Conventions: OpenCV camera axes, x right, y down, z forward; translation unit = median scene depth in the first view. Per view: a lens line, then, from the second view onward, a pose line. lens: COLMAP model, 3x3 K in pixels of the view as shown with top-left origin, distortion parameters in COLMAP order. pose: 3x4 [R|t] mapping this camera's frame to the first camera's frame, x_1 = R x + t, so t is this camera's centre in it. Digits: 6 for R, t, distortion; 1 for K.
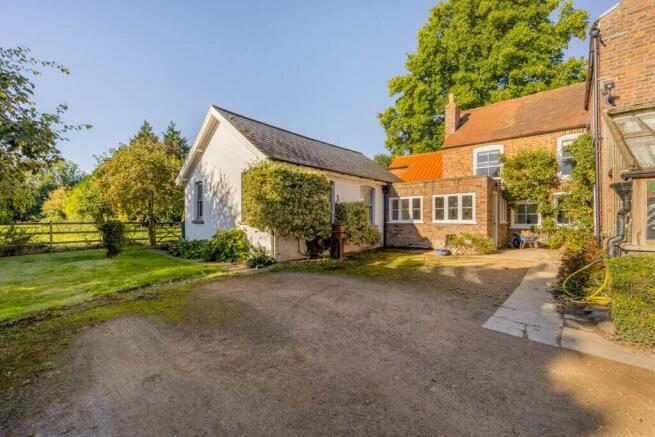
lens RADIAL K [[259.4, 0, 327.5], [0, 259.4, 218.5], [0, 0, 1]] dist [-0.001139, -0.000234]
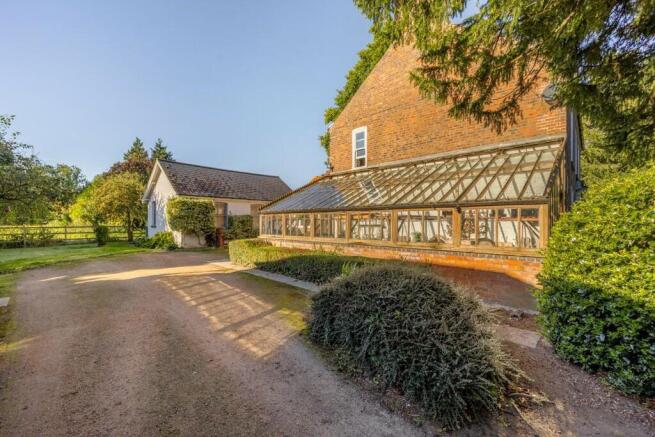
lens RADIAL K [[280.7, 0, 327.5], [0, 280.7, 218.5], [0, 0, 1]] dist [-0.001444, -0.000189]
pose [[0.999048, 0.001228, -0.043605, 0.620577], [-0.001546, 0.999973, -0.007250, -0.024127], [0.043594, 0.007310, 0.999023, -0.656023]]
